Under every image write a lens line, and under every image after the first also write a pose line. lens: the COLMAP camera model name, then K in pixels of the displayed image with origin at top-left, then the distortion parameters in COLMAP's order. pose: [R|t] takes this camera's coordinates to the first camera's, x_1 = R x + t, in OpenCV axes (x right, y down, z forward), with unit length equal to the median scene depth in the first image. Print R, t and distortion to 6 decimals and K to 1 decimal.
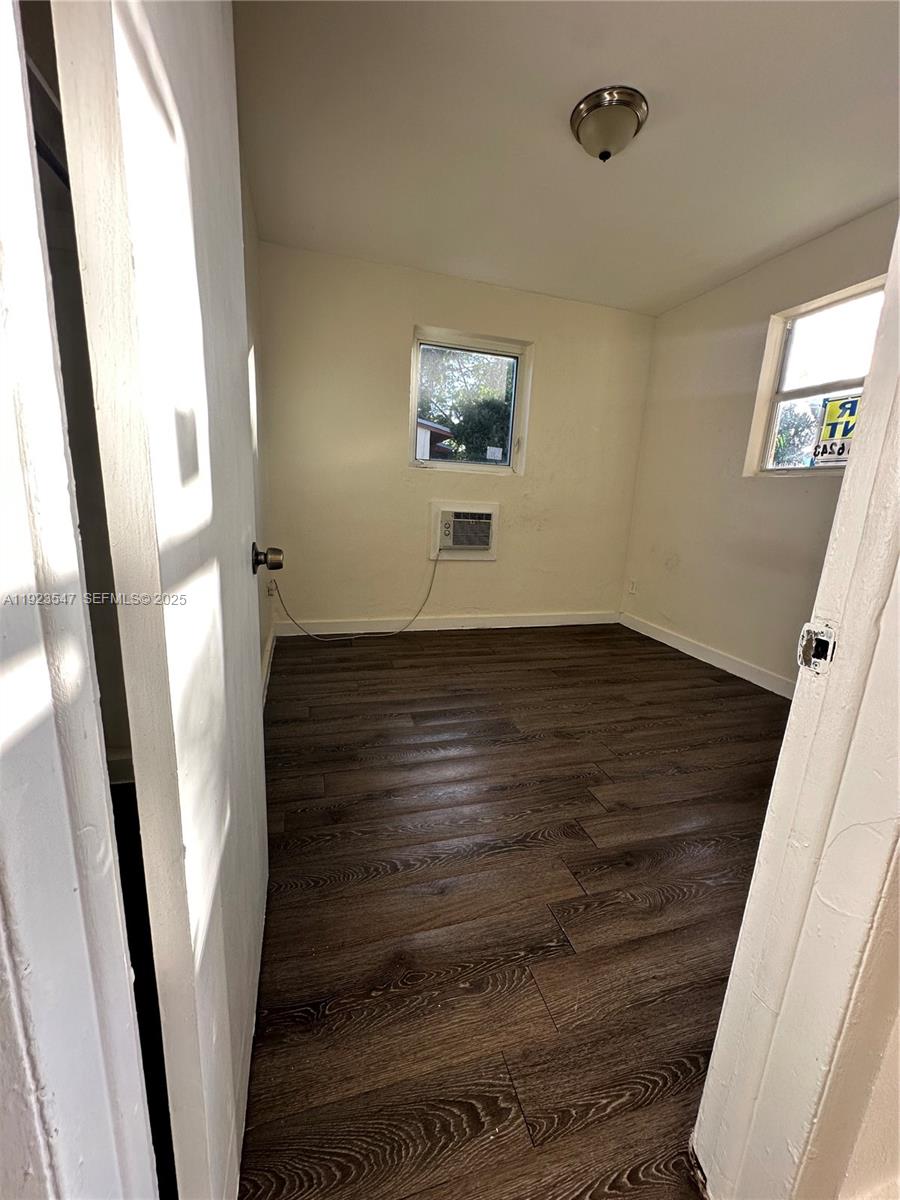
lens RADIAL K [[479.1, 0, 450.0], [0, 479.1, 600.0], [0, 0, 1]] dist [-0.001410, -0.000109]
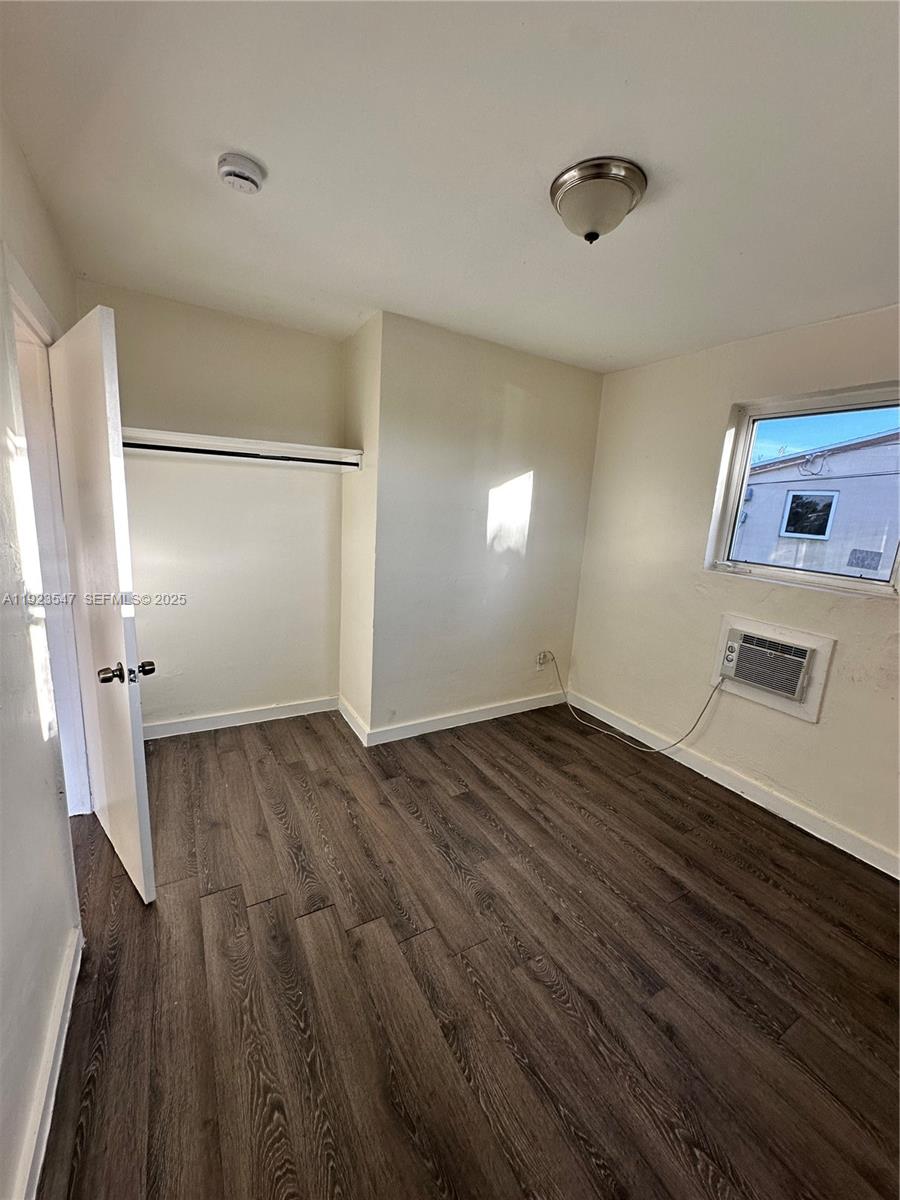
lens RADIAL K [[481.7, 0, 451.6], [0, 481.7, 602.3], [0, 0, 1]] dist [-0.001359, 0.000050]
pose [[0.240771, 0.165609, -0.956349, 0.815327], [-0.259369, 0.960480, 0.101026, -0.256171], [0.935284, 0.223723, 0.274210, 0.503374]]
